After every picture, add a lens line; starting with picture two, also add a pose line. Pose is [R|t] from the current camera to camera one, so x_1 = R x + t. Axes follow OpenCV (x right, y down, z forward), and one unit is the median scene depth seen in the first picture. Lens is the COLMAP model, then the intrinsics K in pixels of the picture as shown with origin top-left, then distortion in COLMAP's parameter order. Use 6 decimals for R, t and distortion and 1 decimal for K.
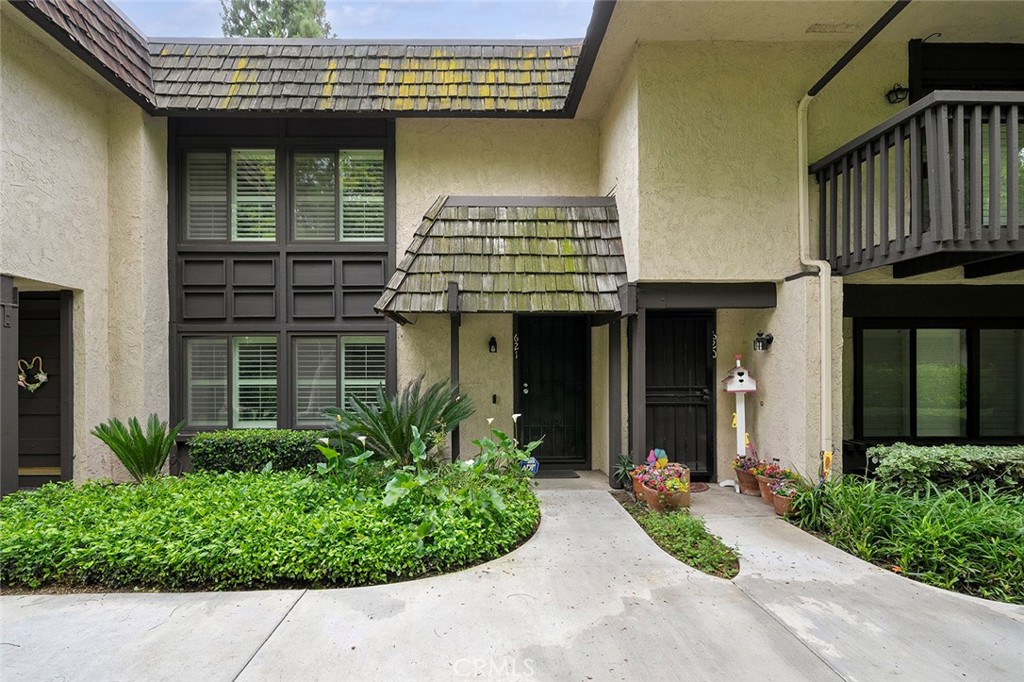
lens RADIAL K [[445.9, 0, 509.6], [0, 445.9, 369.1], [0, 0, 1]] dist [0.000189, -0.000372]
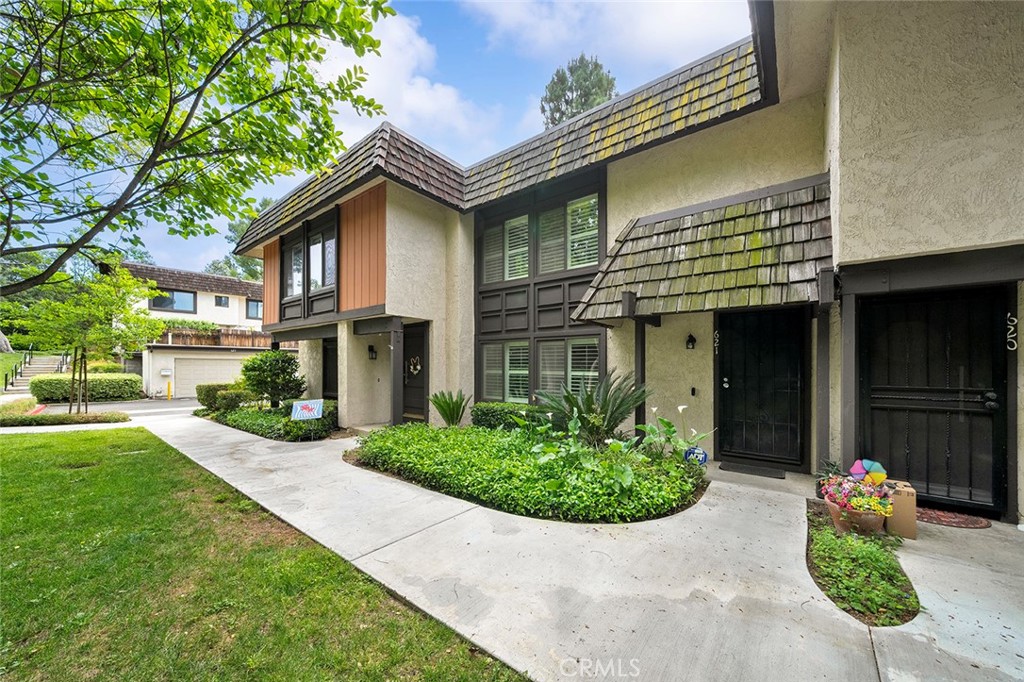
lens RADIAL K [[362.1, 0, 513.2], [0, 362.1, 362.9], [0, 0, 1]] dist [-0.001111, -0.000231]
pose [[0.778323, 0.002392, -0.627860, 0.212849], [-0.002441, 0.999997, 0.000783, -0.002967], [0.627859, 0.000923, 0.778326, 0.043078]]
